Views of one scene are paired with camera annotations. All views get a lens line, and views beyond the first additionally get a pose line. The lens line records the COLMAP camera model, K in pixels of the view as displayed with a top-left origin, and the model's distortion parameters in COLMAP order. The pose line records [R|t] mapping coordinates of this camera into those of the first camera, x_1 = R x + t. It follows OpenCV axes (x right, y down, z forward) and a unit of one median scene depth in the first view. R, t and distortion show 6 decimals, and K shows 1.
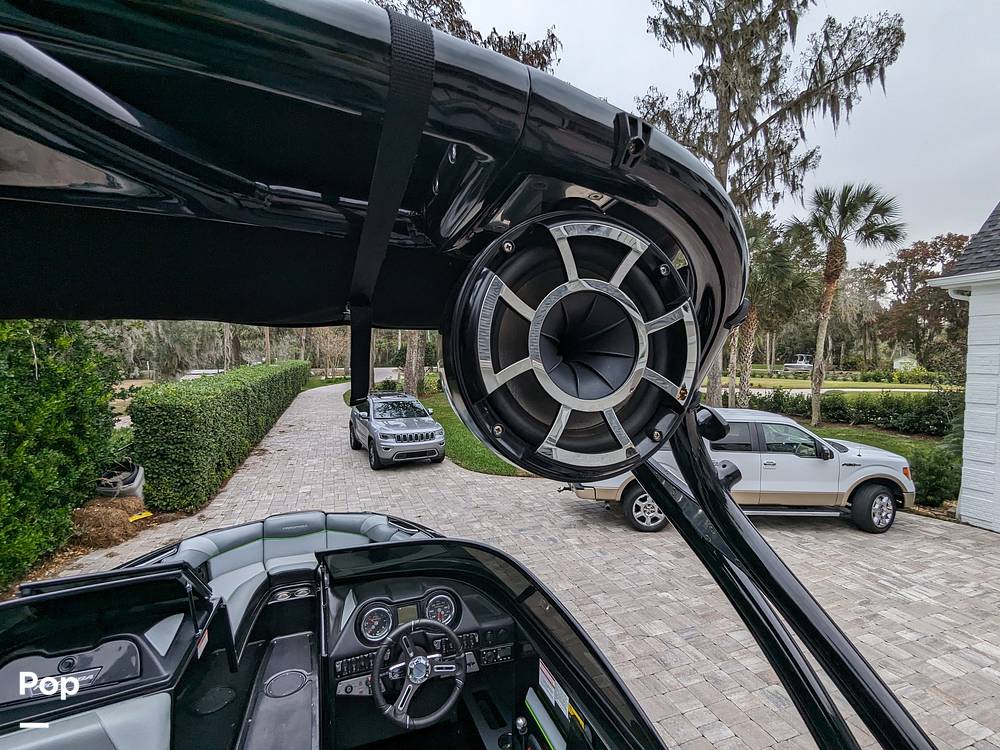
lens RADIAL K [[466.1, 0, 500.6], [0, 466.1, 376.4], [0, 0, 1]] dist [0.003123, 0.000346]
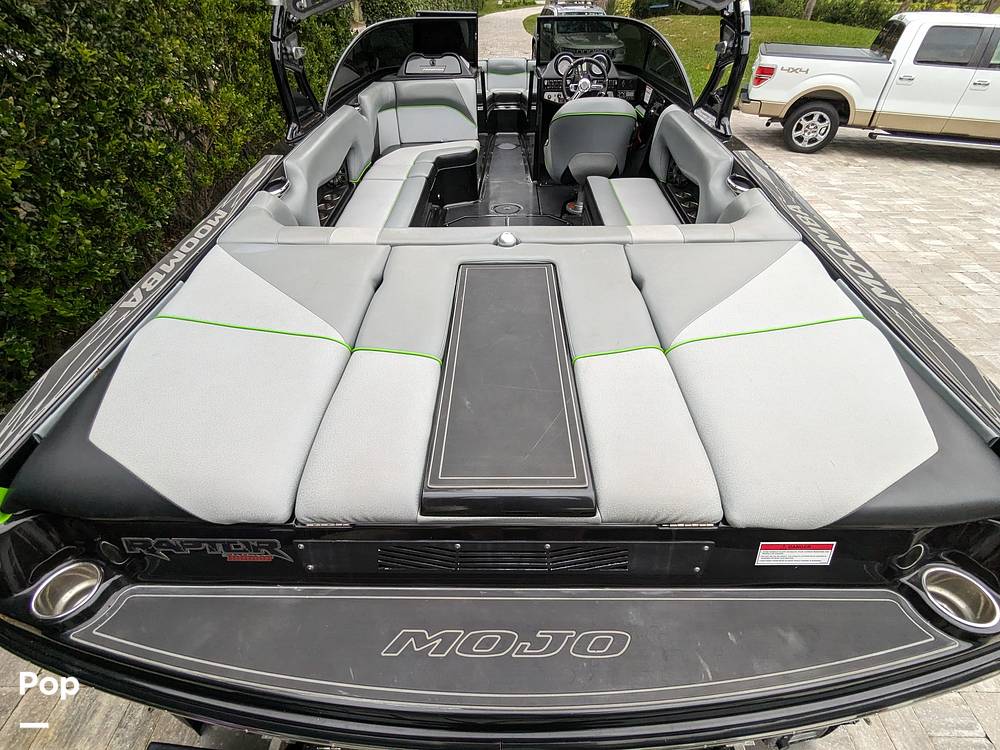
lens RADIAL K [[466.1, 0, 499.0], [0, 466.1, 373.8], [0, 0, 1]] dist [0.003123, 0.000346]
pose [[0.936091, 0.231236, -0.265072, 0.071689], [-0.020619, 0.788339, 0.614896, 0.090653], [0.351153, -0.570133, 0.742725, -0.317115]]
